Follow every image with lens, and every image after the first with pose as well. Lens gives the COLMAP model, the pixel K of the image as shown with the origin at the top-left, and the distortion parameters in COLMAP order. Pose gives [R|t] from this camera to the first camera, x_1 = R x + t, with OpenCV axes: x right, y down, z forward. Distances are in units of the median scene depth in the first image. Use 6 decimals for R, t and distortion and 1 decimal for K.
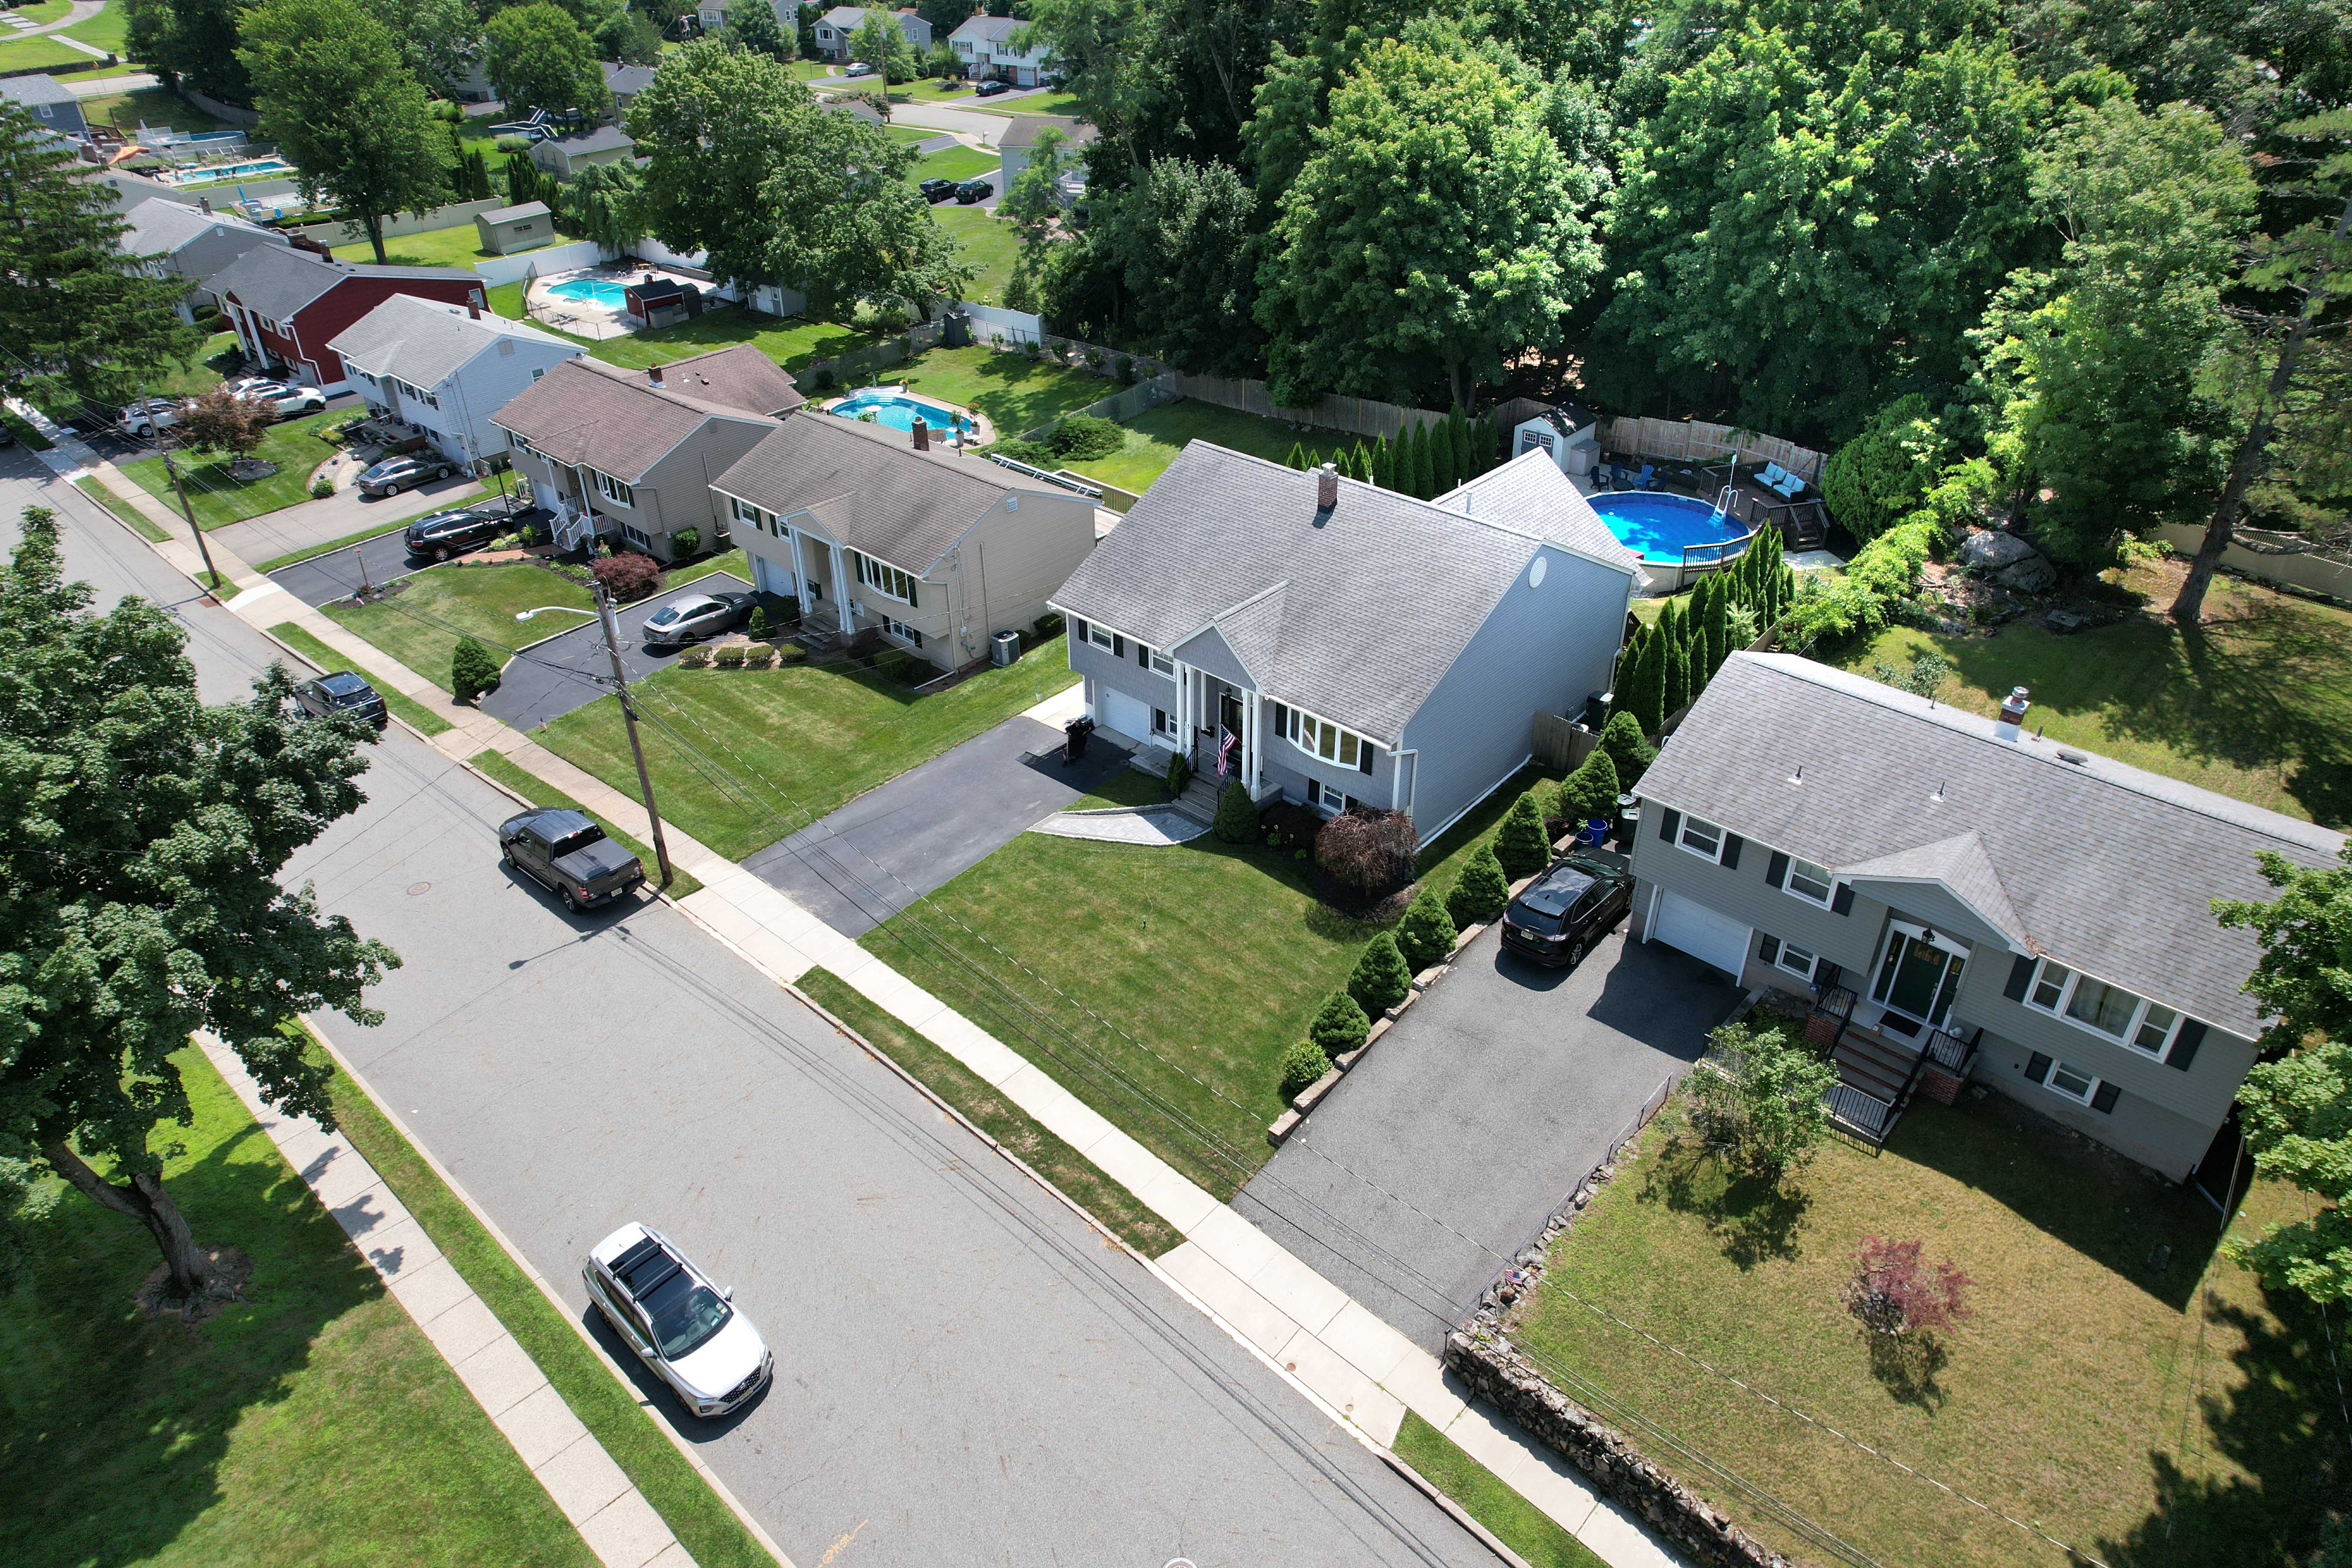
lens RADIAL K [[1502.3, 0, 1176.0], [0, 1502.3, 784.0], [0, 0, 1]] dist [0.000254, 0.002762]
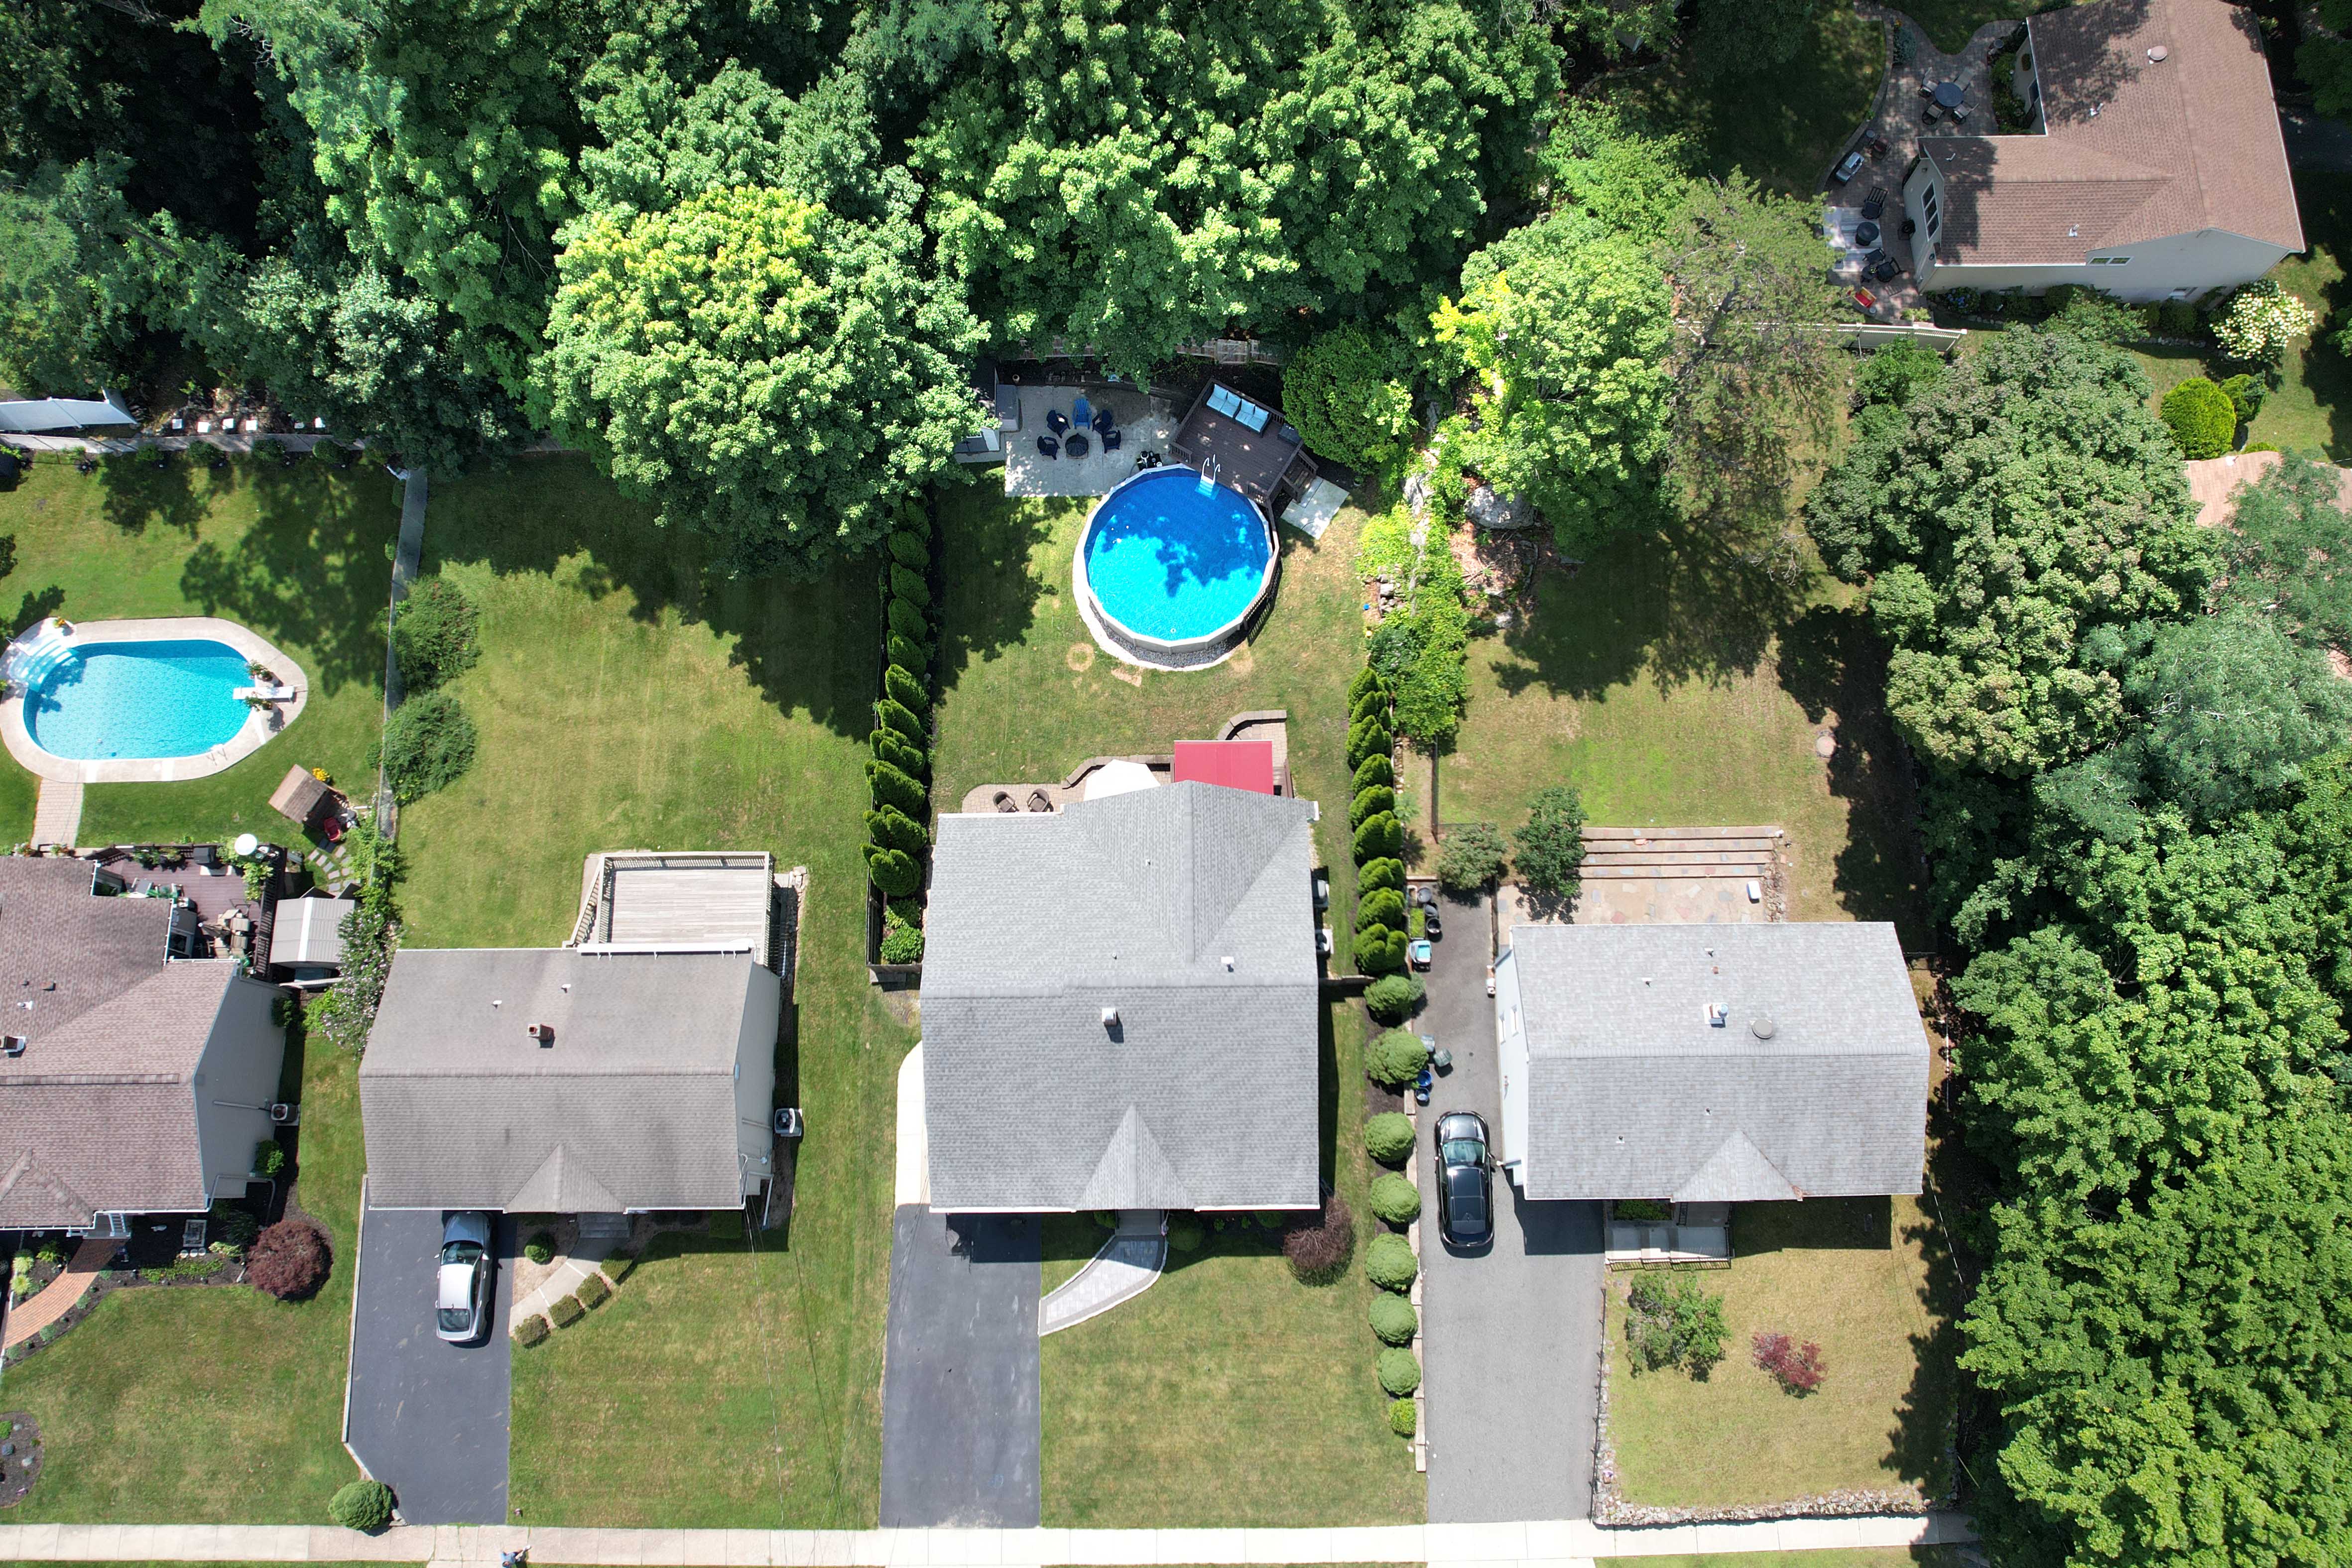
lens RADIAL K [[1502.2, 0, 1176.0], [0, 1502.2, 784.0], [0, 0, 1]] dist [0.000254, 0.002762]
pose [[0.733512, -0.662546, 0.151633, 0.078173], [0.364254, 0.571551, 0.735288, -0.949264], [-0.573828, -0.484110, 0.660574, 0.334977]]
